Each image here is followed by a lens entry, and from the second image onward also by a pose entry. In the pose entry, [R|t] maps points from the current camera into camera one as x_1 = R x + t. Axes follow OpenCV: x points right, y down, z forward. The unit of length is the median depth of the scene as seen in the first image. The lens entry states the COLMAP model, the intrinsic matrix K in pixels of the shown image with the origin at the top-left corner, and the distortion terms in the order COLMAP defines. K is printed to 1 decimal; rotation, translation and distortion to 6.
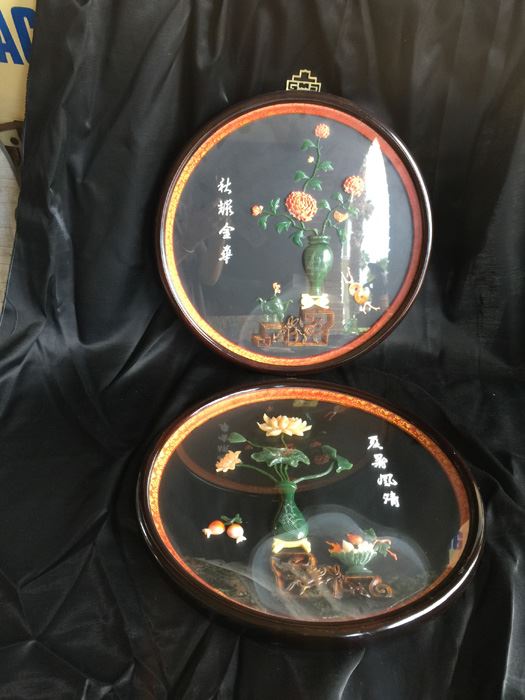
lens RADIAL K [[590.4, 0, 262.5], [0, 590.4, 350.0], [0, 0, 1]] dist [0.009976, 0.006503]
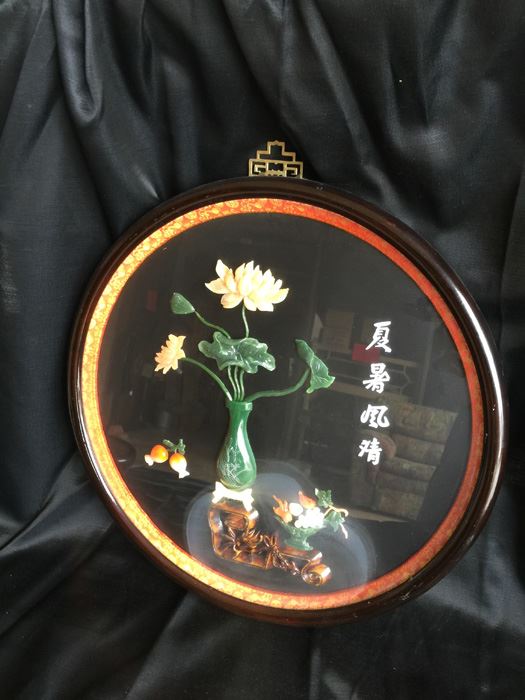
lens RADIAL K [[590.4, 0, 262.5], [0, 590.4, 350.0], [0, 0, 1]] dist [0.009976, 0.006503]
pose [[0.923450, 0.162829, -0.347457, 0.309696], [0.276310, 0.346138, 0.896572, -0.450476], [0.266256, -0.923946, 0.274650, 0.834262]]
